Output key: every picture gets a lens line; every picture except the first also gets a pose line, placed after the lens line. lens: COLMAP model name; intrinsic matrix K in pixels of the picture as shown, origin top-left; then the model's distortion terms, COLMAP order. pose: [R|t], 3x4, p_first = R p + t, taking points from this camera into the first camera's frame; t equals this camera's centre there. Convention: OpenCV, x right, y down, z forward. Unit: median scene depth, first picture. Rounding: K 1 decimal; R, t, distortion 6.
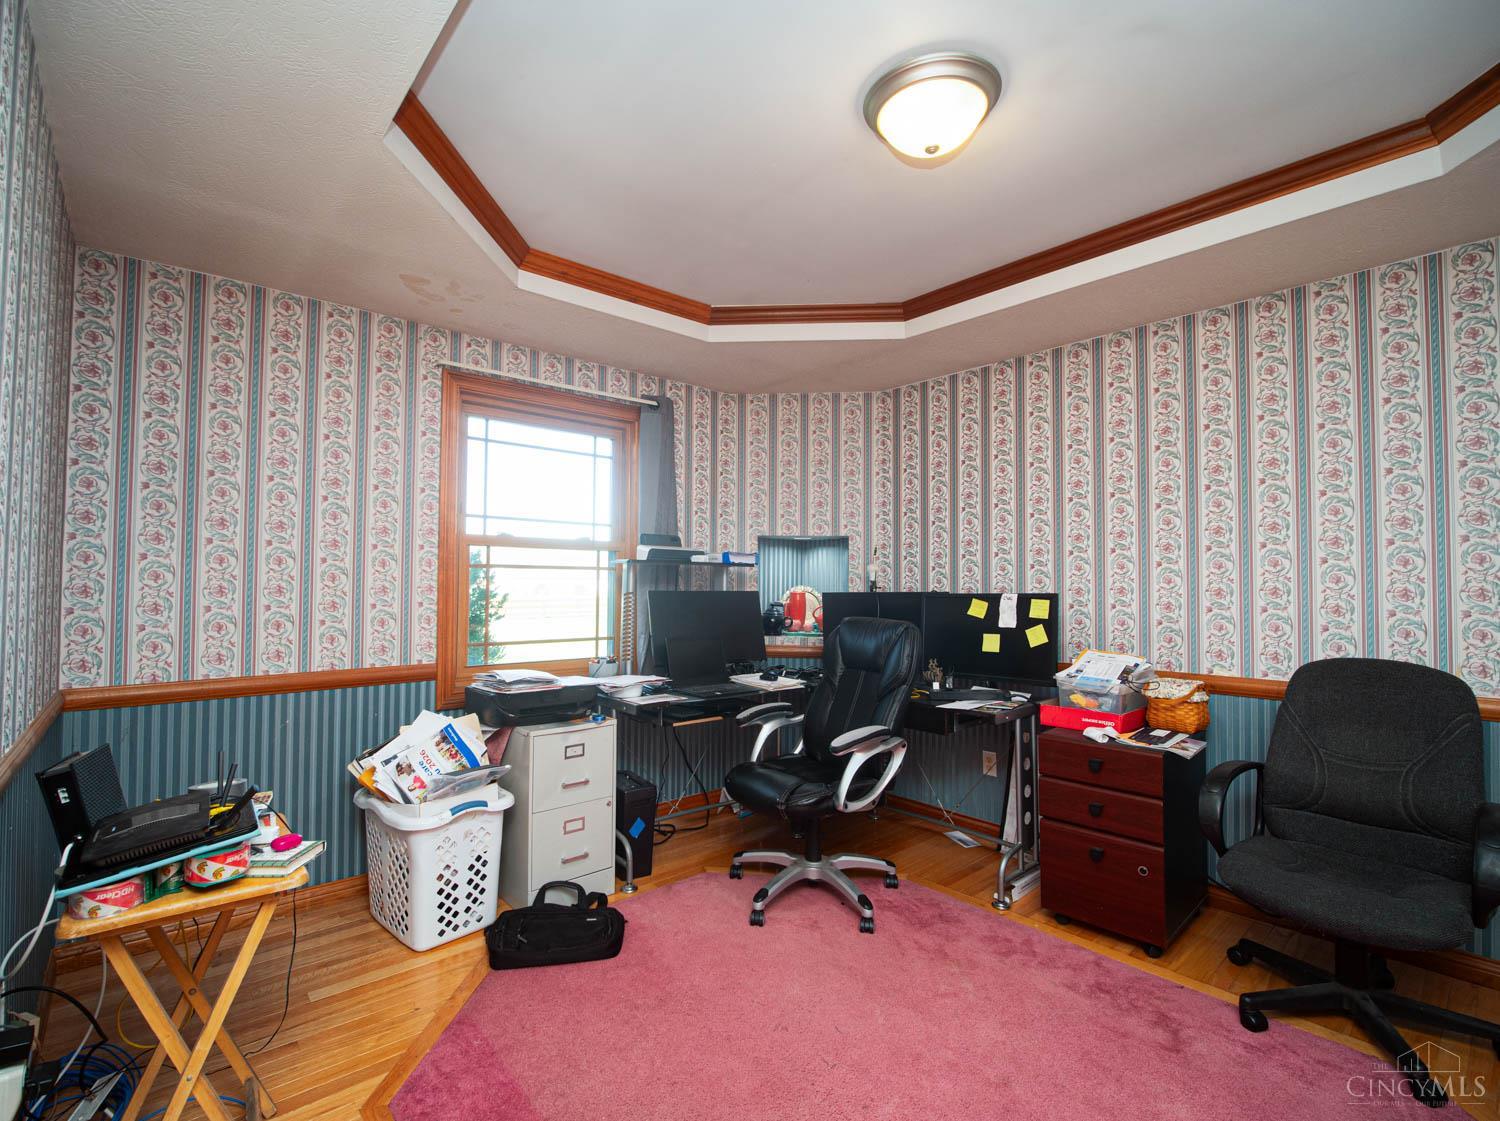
lens RADIAL K [[698.4, 0, 735.8], [0, 698.4, 562.0], [0, 0, 1]] dist [-0.017099, 0.000284]
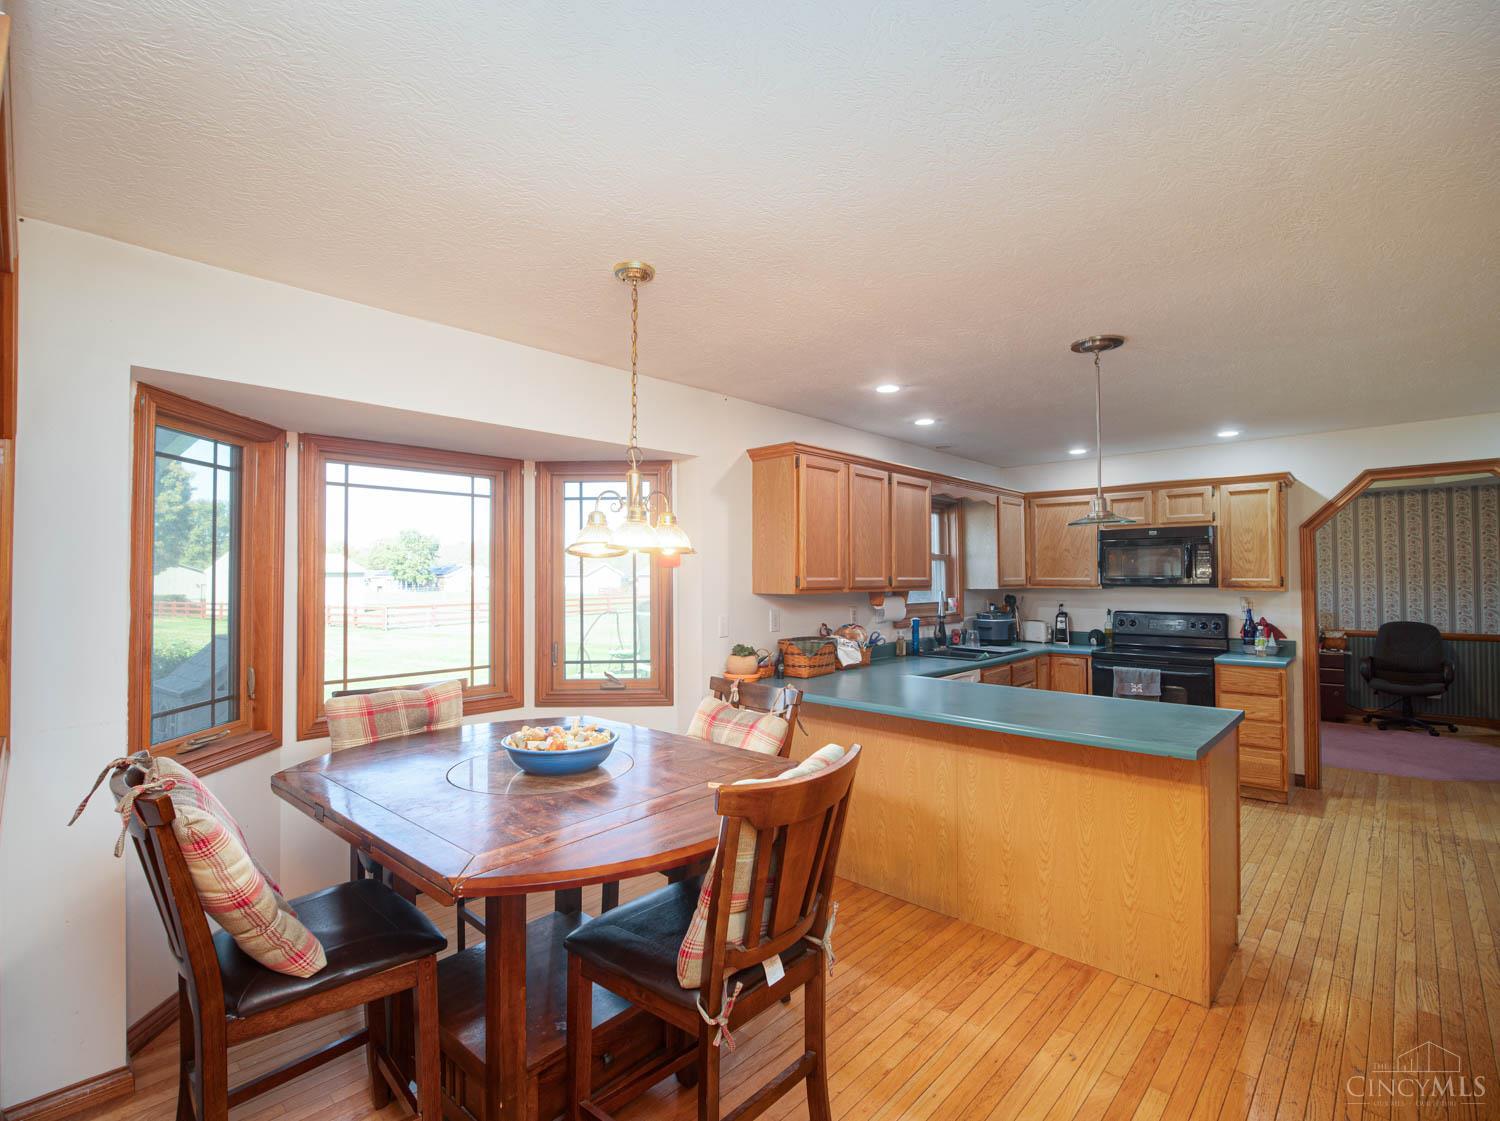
lens RADIAL K [[698.4, 0, 735.8], [0, 698.4, 562.0], [0, 0, 1]] dist [-0.017099, 0.000284]
pose [[0.996021, -0.009537, 0.088606, -2.100790], [0.008715, 0.999915, 0.009665, -0.163259], [-0.088691, -0.008855, 0.996020, -1.614729]]
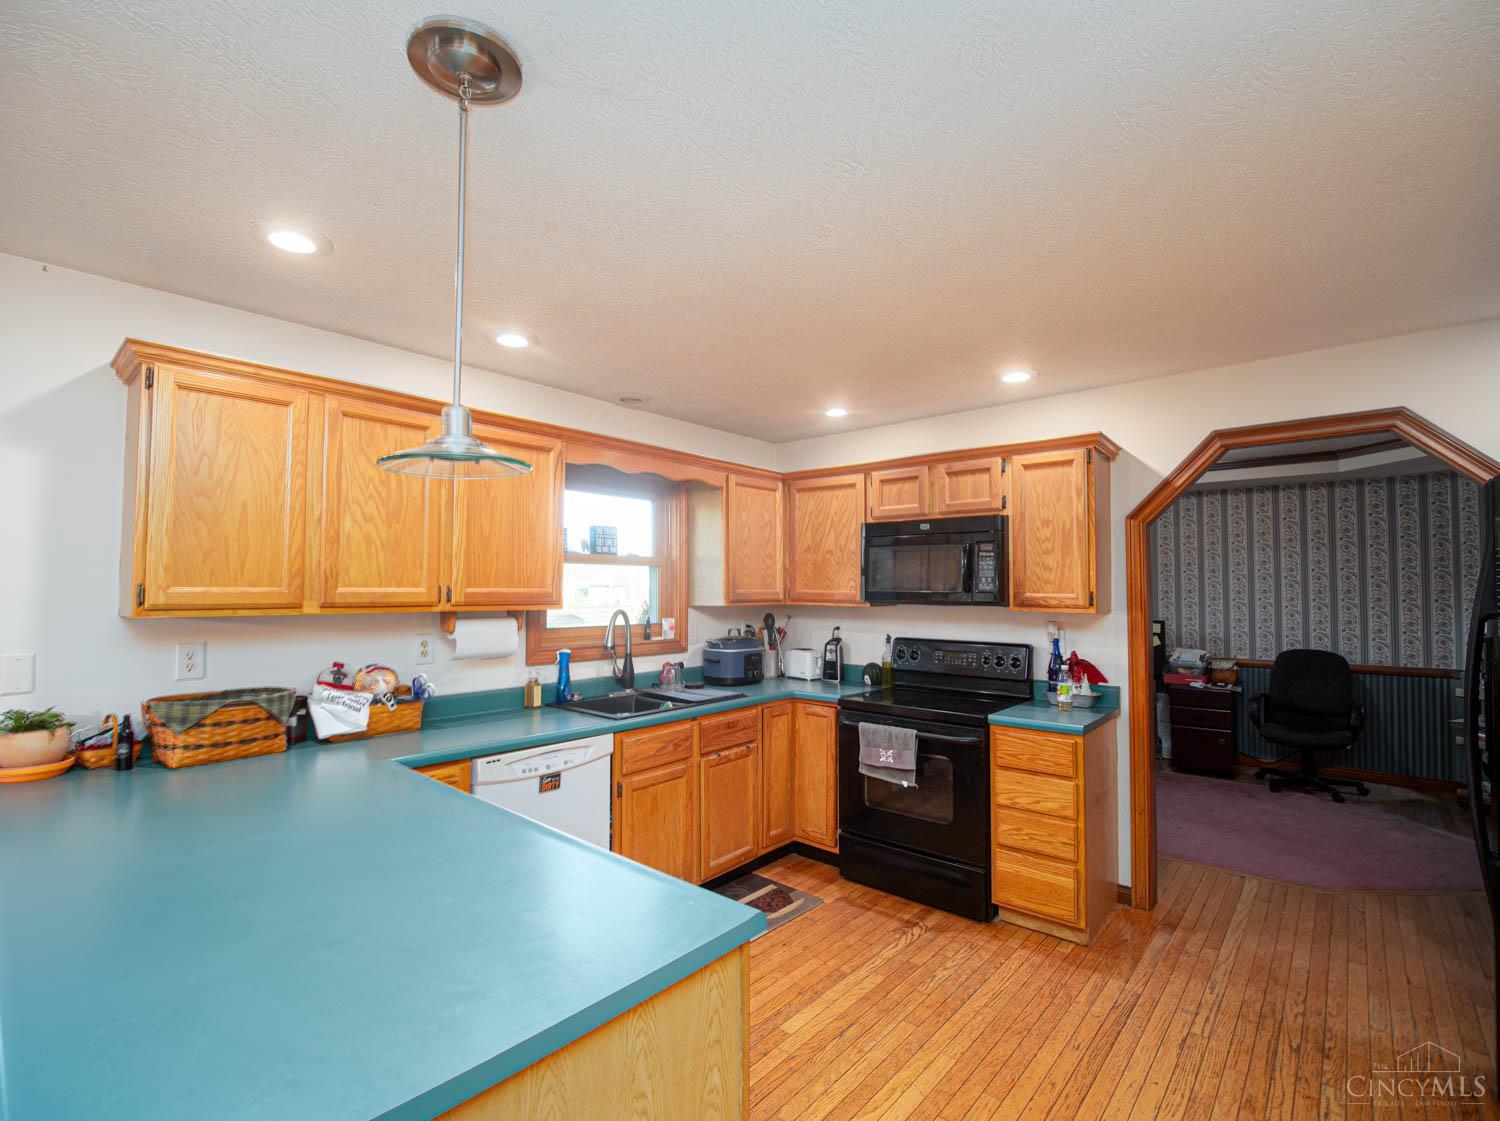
lens RADIAL K [[698.4, 0, 735.8], [0, 698.4, 562.0], [0, 0, 1]] dist [-0.017099, 0.000284]
pose [[0.991554, 0.000693, 0.129689, -1.246332], [-0.000112, 0.999990, -0.004481, -0.139443], [-0.129691, 0.004428, 0.991545, -1.029332]]
